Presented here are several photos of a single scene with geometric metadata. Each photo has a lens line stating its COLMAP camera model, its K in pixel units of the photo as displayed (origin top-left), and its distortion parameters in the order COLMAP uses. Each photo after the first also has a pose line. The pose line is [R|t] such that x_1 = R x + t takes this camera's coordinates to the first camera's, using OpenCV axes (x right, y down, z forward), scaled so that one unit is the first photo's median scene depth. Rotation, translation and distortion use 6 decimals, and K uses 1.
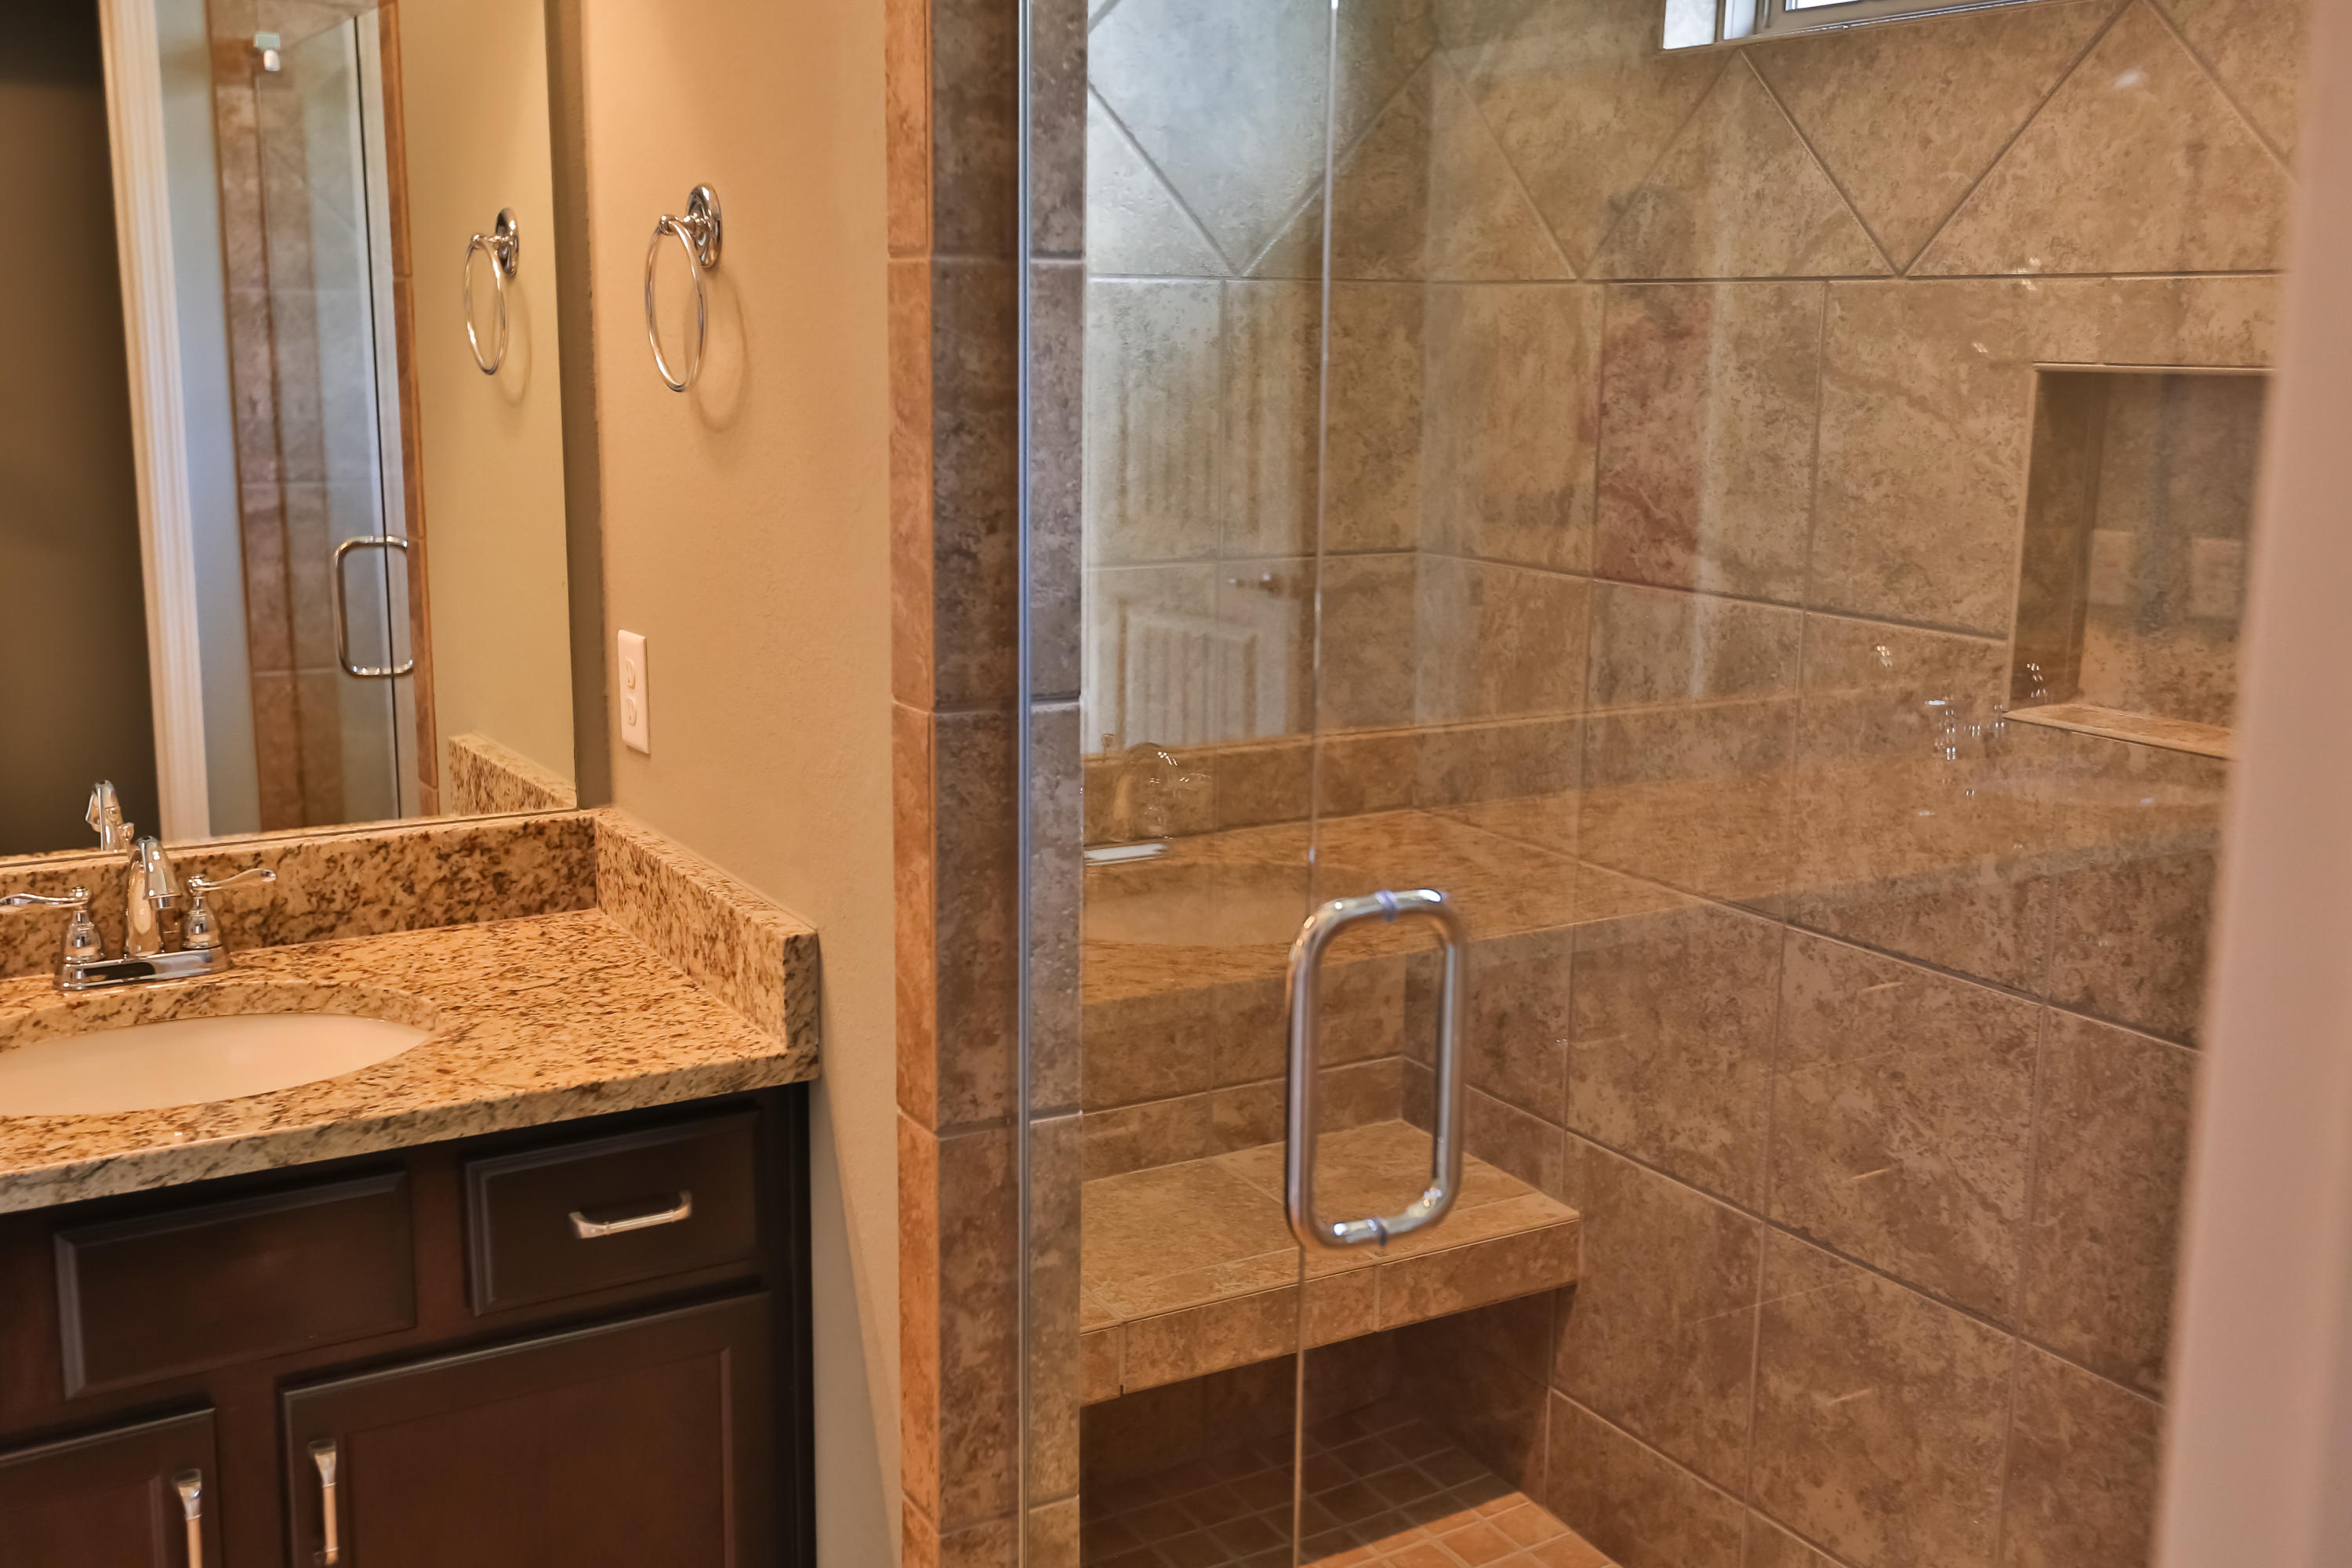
lens RADIAL K [[2337.0, 0, 1176.0], [0, 2337.0, 784.0], [0, 0, 1]] dist [0.000392, 0.088967]
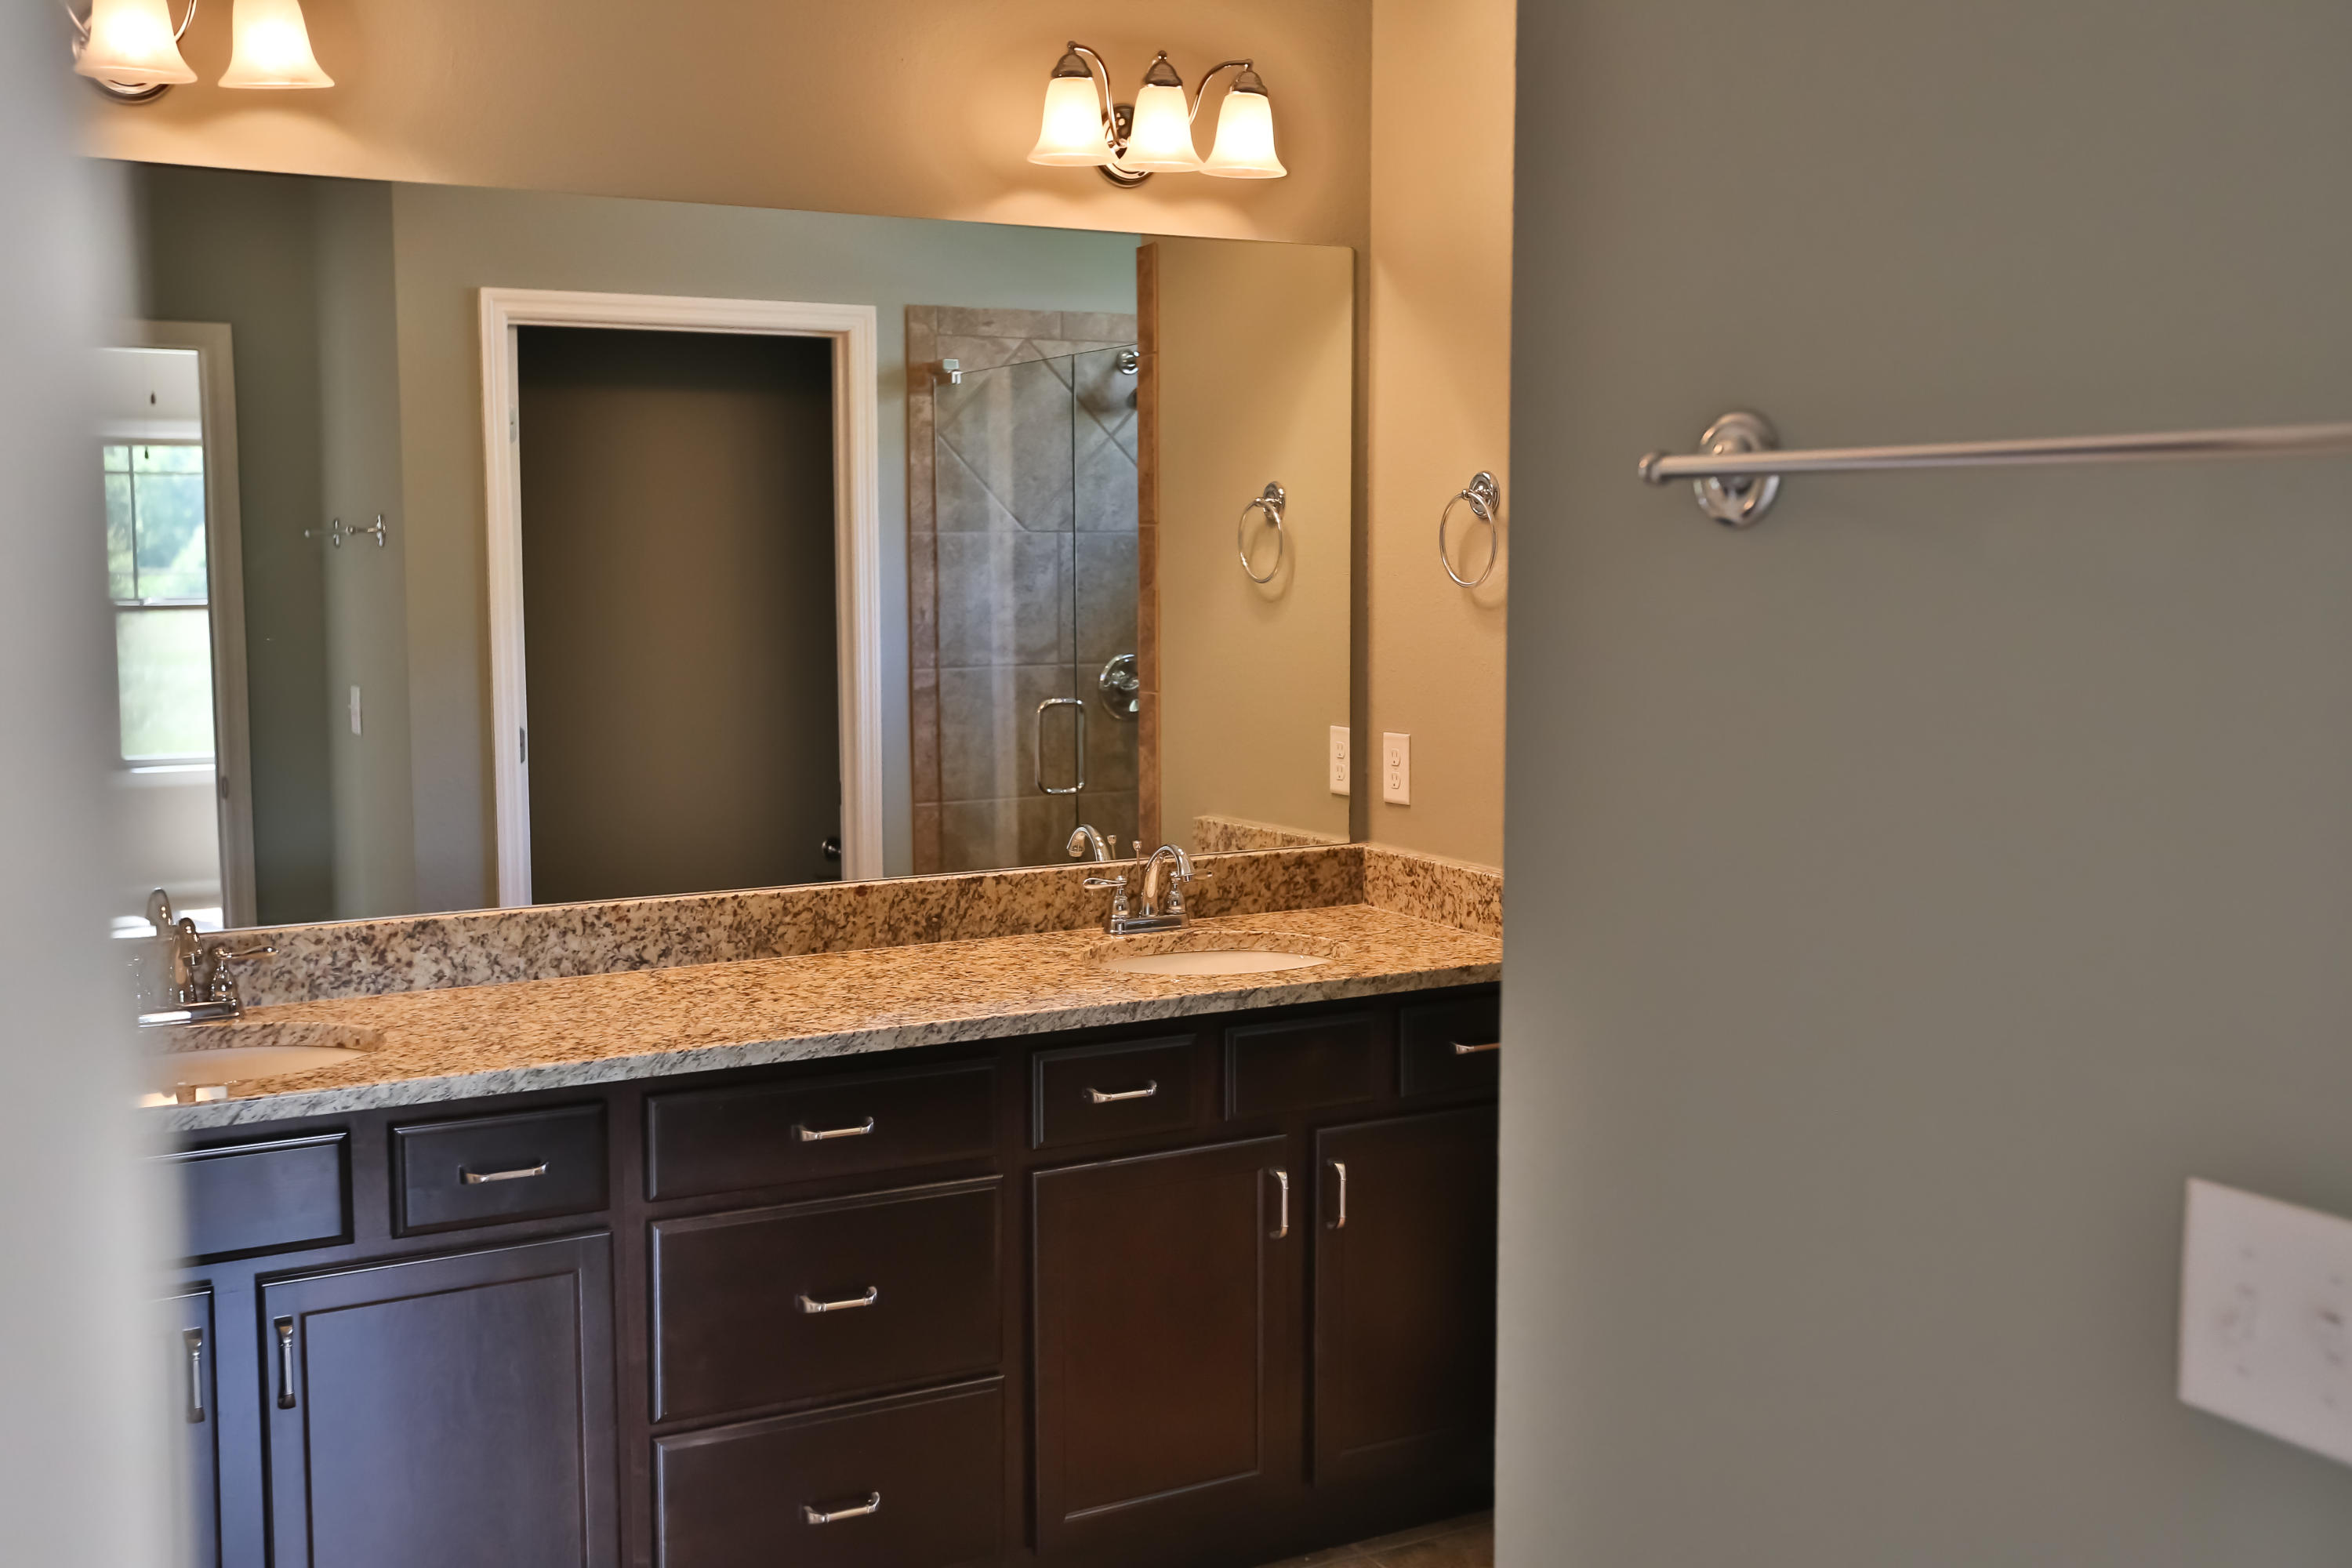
lens RADIAL K [[2331.6, 0, 1176.0], [0, 2331.6, 784.0], [0, 0, 1]] dist [0.014608, 0.087120]
pose [[0.999228, -0.012577, -0.037214, -0.336021], [0.009058, 0.995600, -0.093264, 0.128099], [0.038223, 0.092854, 0.994946, -0.670440]]
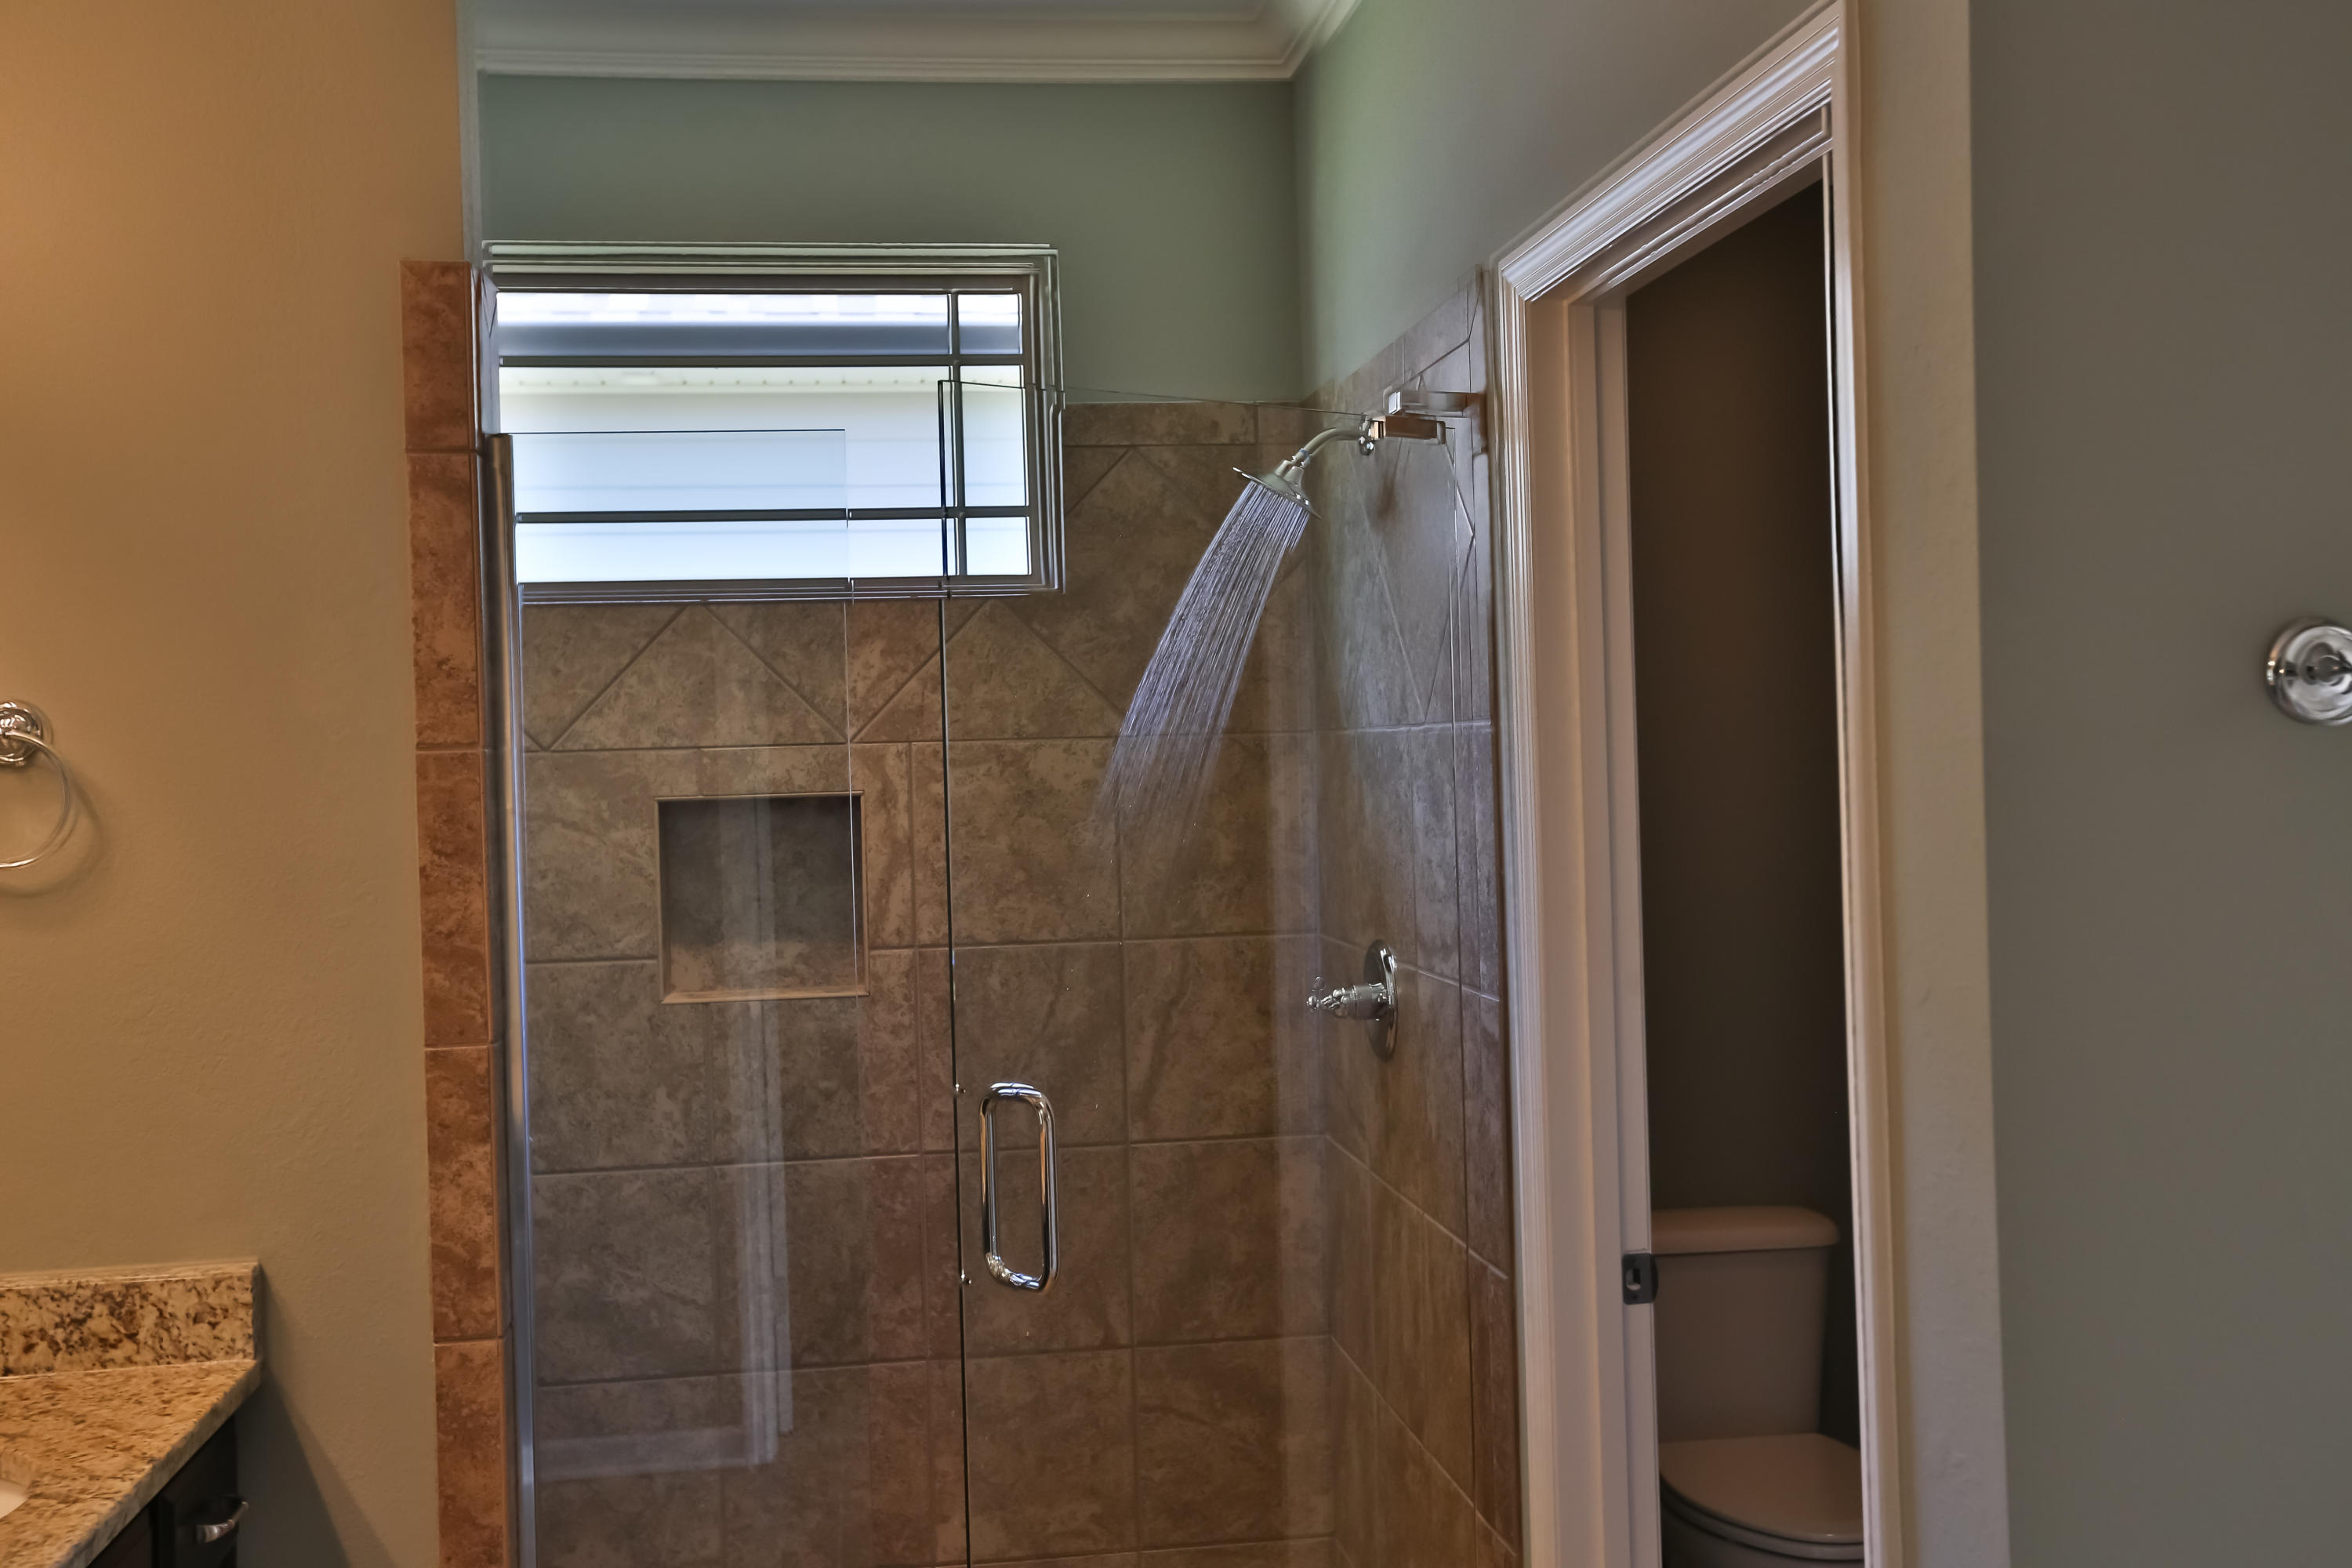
lens RADIAL K [[2292.1, 0, 1176.0], [0, 2292.1, 784.0], [0, 0, 1]] dist [0.008347, 0.042530]
pose [[0.382502, -0.035231, 0.923283, -0.973702], [0.212498, 0.975840, -0.050799, -0.019391], [-0.899187, 0.215627, 0.380748, 0.002638]]
